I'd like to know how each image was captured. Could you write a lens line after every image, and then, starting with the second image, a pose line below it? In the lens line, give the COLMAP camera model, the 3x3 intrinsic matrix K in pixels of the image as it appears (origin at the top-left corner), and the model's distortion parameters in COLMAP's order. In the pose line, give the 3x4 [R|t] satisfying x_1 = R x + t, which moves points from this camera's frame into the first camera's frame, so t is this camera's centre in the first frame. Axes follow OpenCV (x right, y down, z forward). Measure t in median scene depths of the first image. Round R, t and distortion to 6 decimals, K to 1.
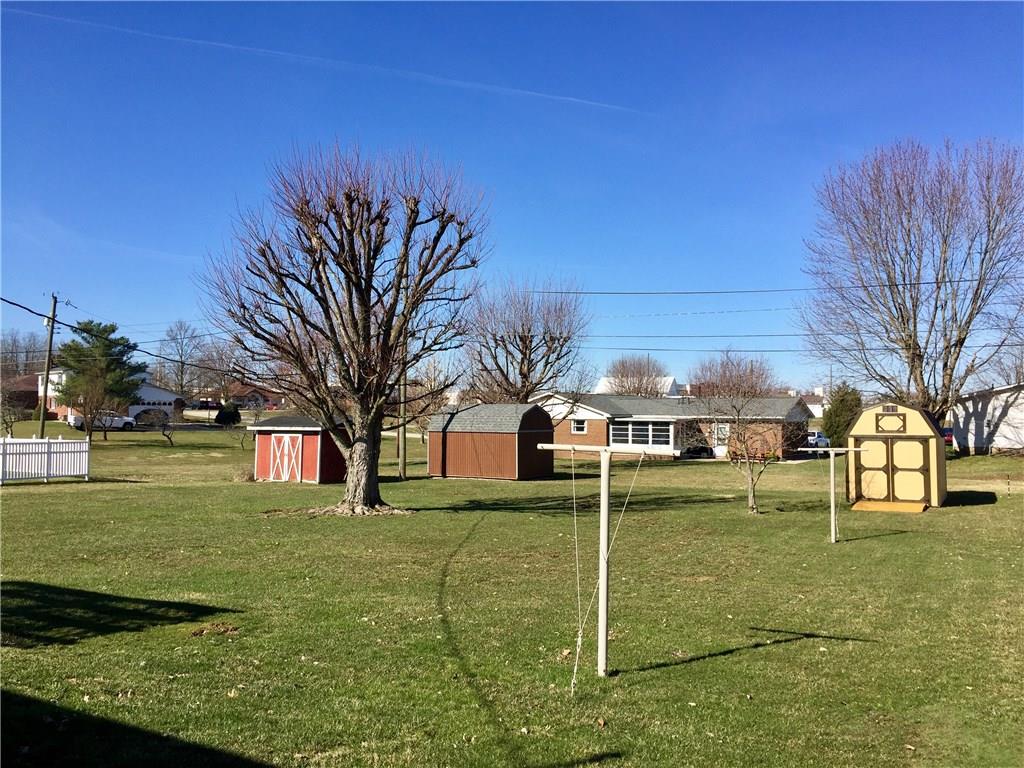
lens RADIAL K [[883.6, 0, 507.7], [0, 883.6, 378.9], [0, 0, 1]] dist [0.044953, 0.002297]
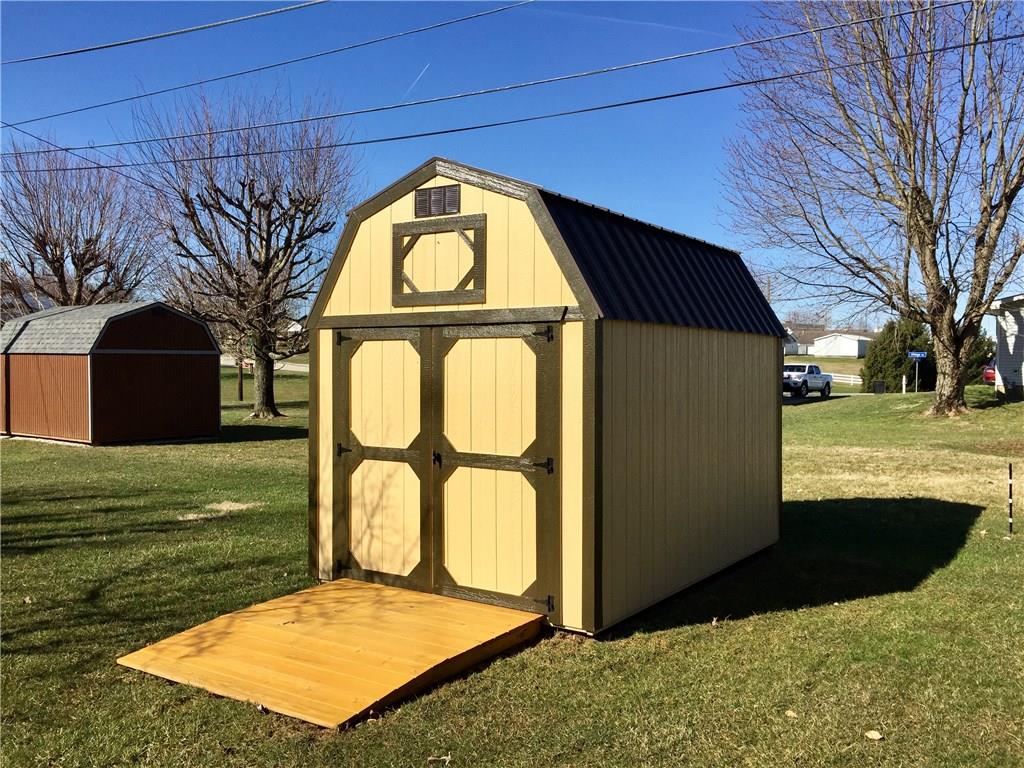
lens RADIAL K [[883.6, 0, 516.7], [0, 883.6, 382.4], [0, 0, 1]] dist [0.044953, 0.002297]
pose [[0.995997, 0.004128, -0.089294, 0.469977], [0.001989, 0.997662, 0.068314, 0.065191], [0.089368, -0.068218, 0.993660, 0.765370]]
